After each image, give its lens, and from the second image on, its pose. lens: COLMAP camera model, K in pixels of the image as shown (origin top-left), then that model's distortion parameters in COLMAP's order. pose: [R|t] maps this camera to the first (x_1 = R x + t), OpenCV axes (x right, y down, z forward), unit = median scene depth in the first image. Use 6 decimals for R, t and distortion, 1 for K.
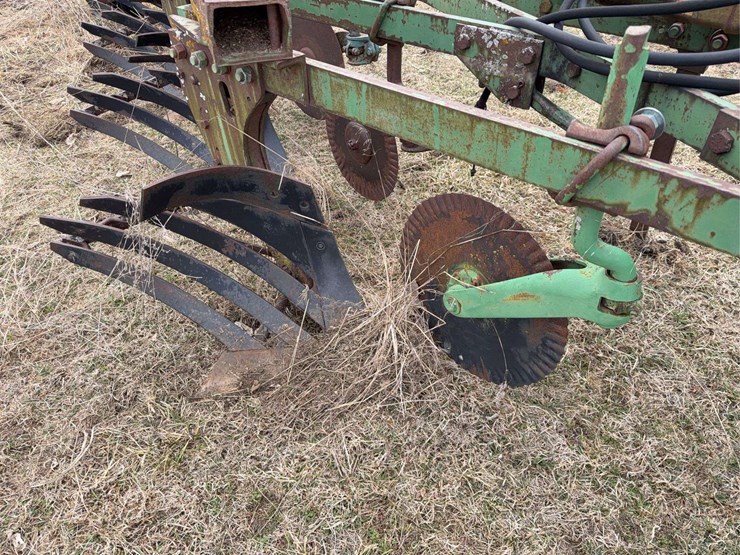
lens RADIAL K [[515.5, 0, 373.5], [0, 515.5, 279.2], [0, 0, 1]] dist [0.055939, -0.059987]
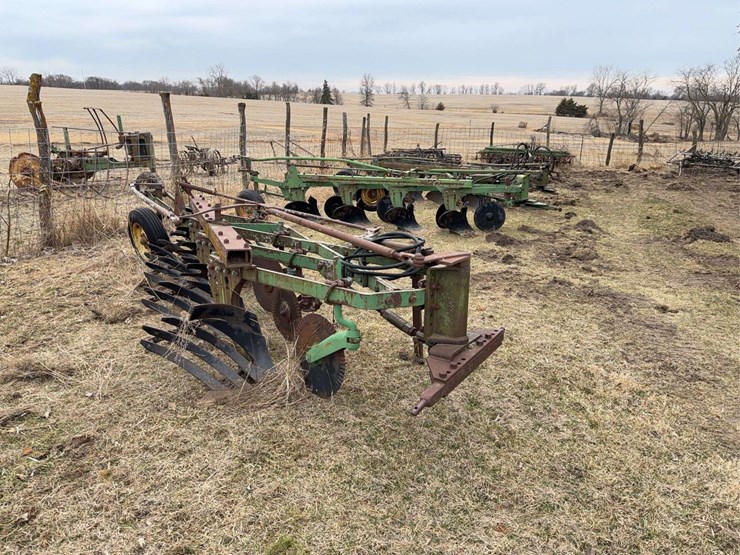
lens RADIAL K [[515.5, 0, 373.5], [0, 515.5, 279.2], [0, 0, 1]] dist [0.055939, -0.059987]
pose [[0.998819, 0.019973, 0.044293, 0.307662], [0.001752, 0.896215, -0.443617, 0.716601], [-0.048557, 0.443171, 0.895121, -1.244035]]
